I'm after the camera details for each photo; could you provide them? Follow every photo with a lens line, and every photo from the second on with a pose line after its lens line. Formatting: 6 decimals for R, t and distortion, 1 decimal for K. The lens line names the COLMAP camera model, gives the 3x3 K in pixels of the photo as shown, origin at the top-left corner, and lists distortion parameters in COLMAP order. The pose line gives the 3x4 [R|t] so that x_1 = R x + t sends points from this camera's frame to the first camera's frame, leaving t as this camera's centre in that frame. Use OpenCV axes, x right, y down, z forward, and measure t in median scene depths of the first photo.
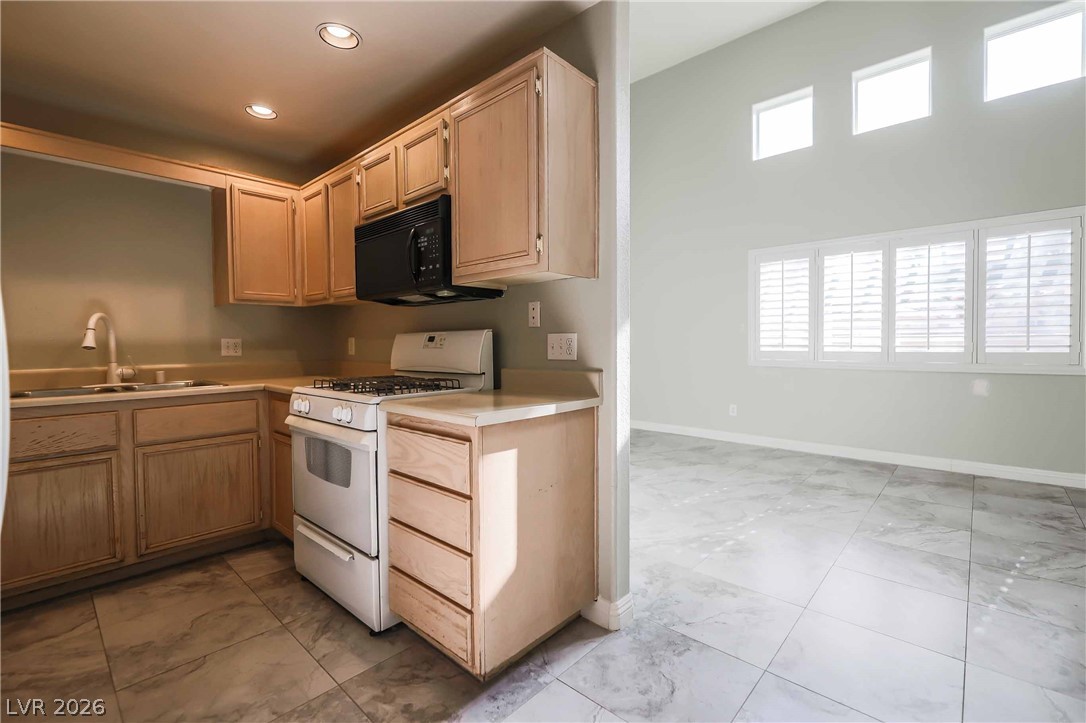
lens RADIAL K [[477.4, 0, 548.6], [0, 477.4, 359.9], [0, 0, 1]] dist [0.000386, -0.003550]
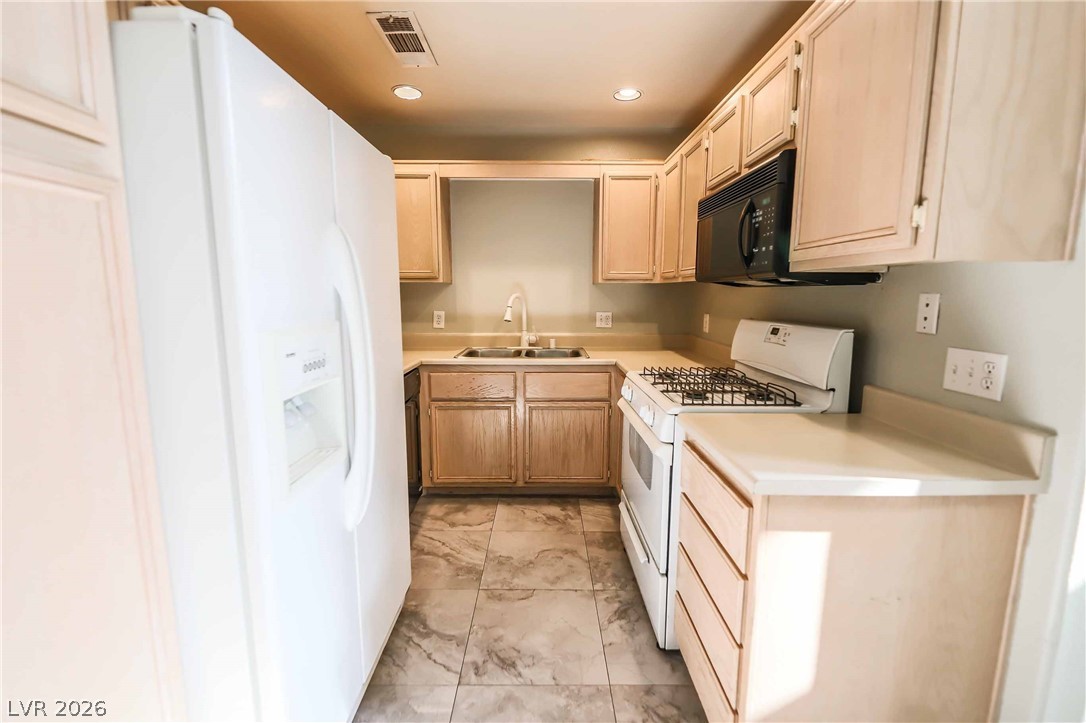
lens RADIAL K [[477.4, 0, 512.6], [0, 477.4, 371.9], [0, 0, 1]] dist [0.000386, -0.003550]
pose [[0.674388, 0.112355, -0.729778, 0.065332], [-0.034406, 0.992063, 0.120941, -0.071582], [0.737575, -0.056452, 0.672902, 0.151423]]
